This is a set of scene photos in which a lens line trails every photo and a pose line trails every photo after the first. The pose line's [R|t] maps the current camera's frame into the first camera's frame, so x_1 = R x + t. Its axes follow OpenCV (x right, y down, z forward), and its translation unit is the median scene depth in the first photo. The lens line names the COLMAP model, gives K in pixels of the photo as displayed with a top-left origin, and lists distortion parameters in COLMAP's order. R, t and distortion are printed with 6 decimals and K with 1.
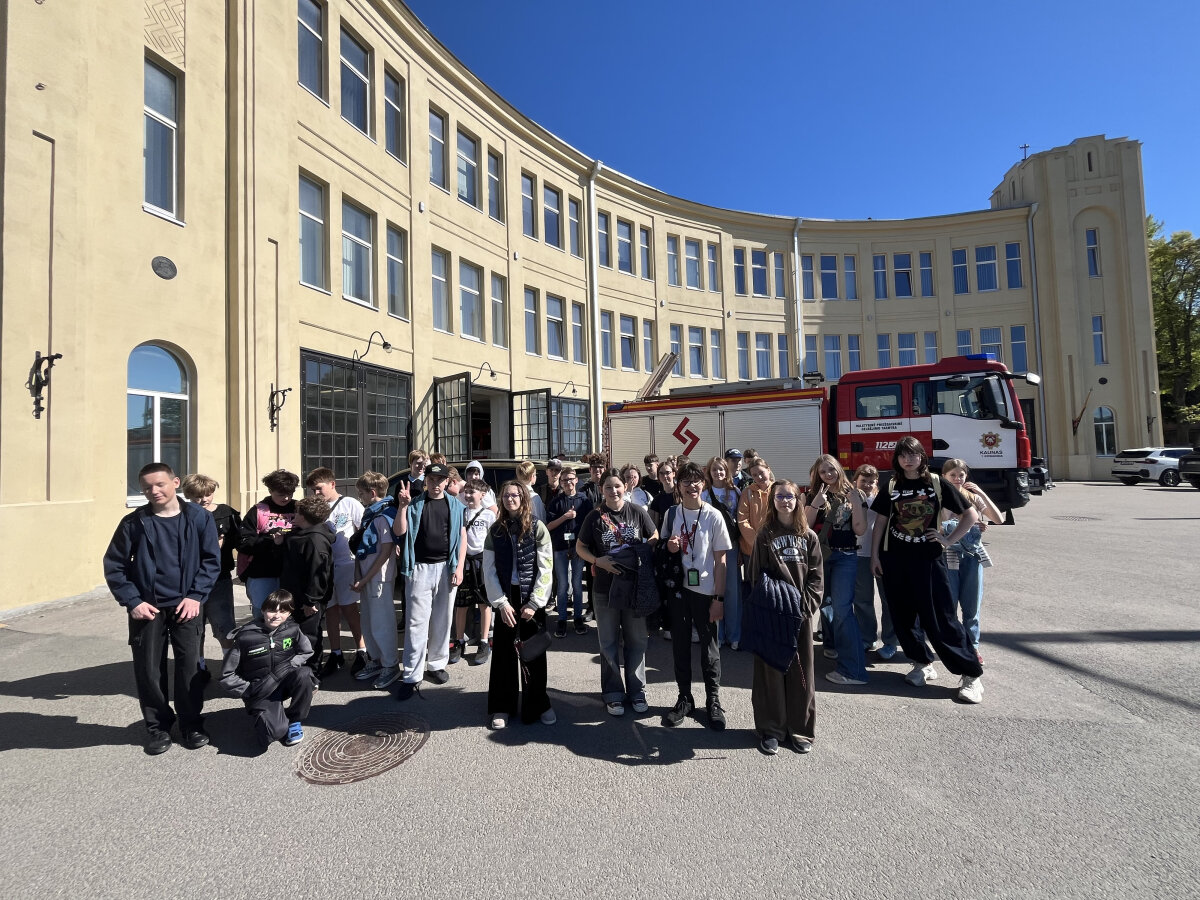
lens RADIAL K [[483.4, 0, 600.0], [0, 483.4, 450.0], [0, 0, 1]] dist [-0.000282, -0.000027]
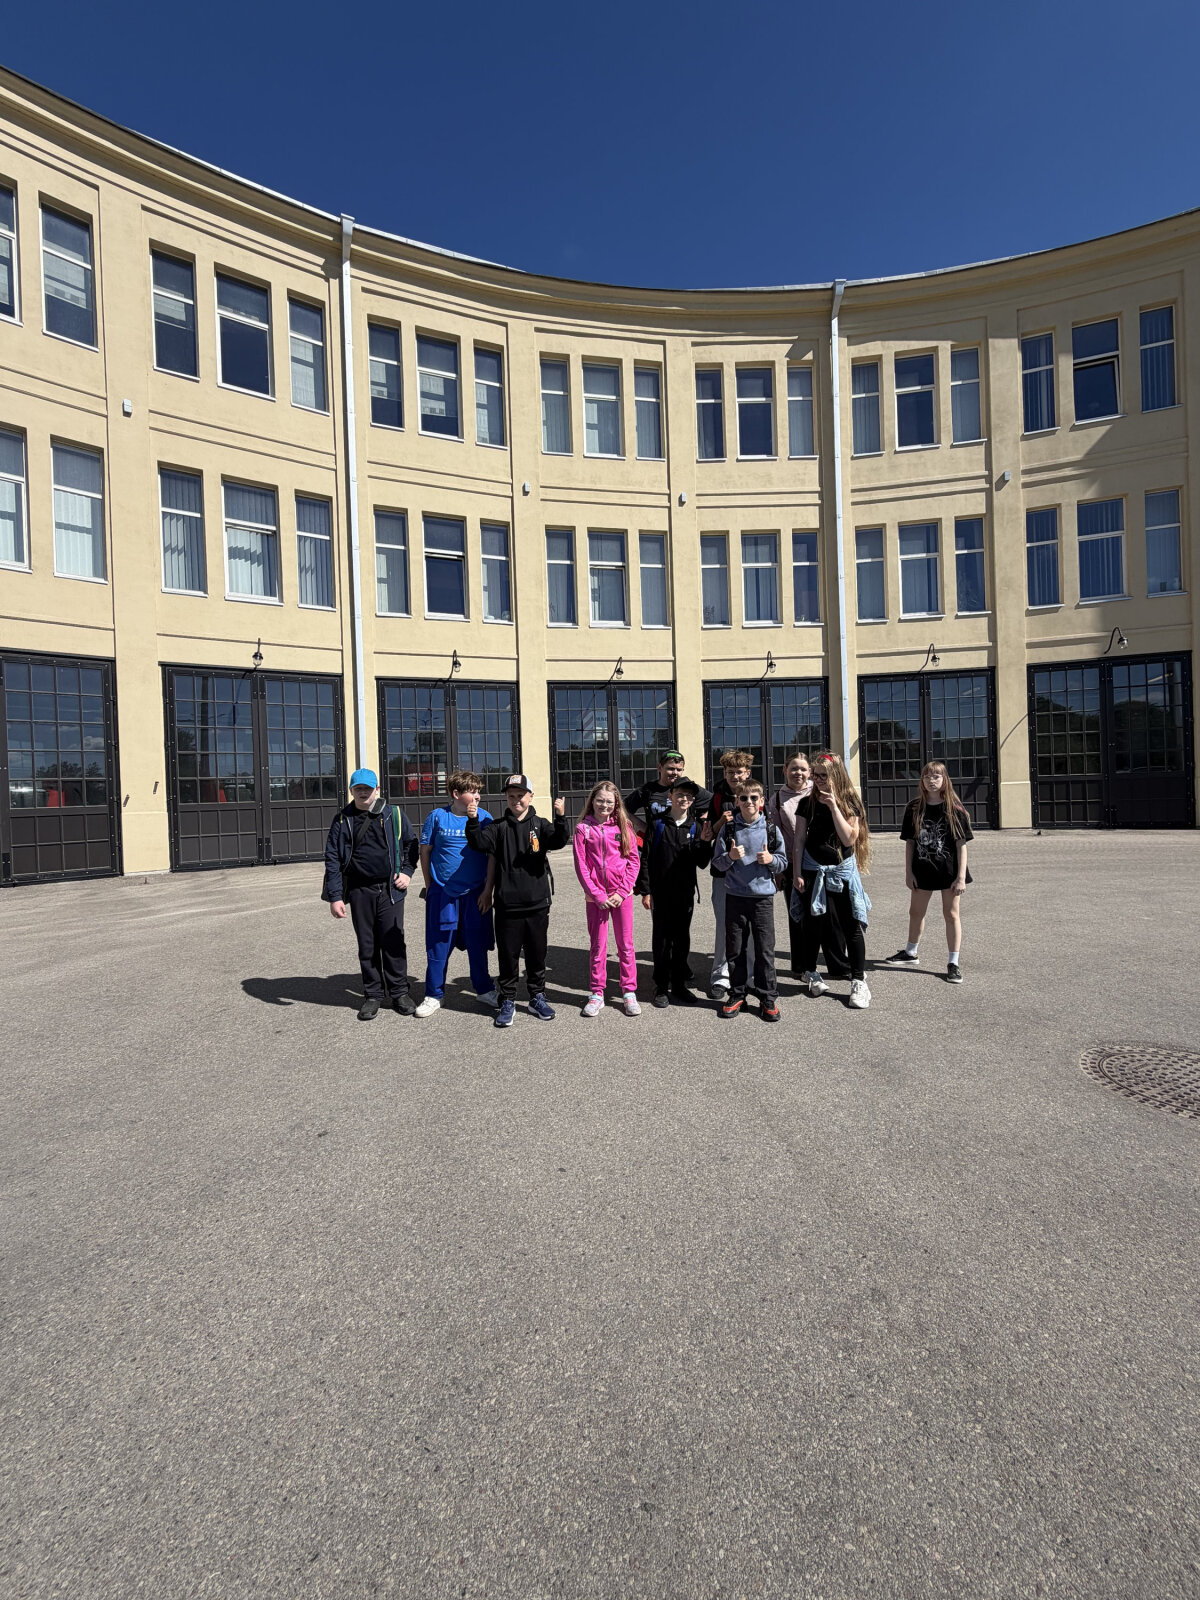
lens RADIAL K [[641.5, 0, 600.0], [0, 641.5, 800.0], [0, 0, 1]] dist [0.000902, 0.000103]
pose [[0.963428, 0.000323, -0.267968, 0.386894], [0.012820, 0.998799, 0.047294, 0.006323], [0.267662, -0.049000, 0.962266, 0.316577]]
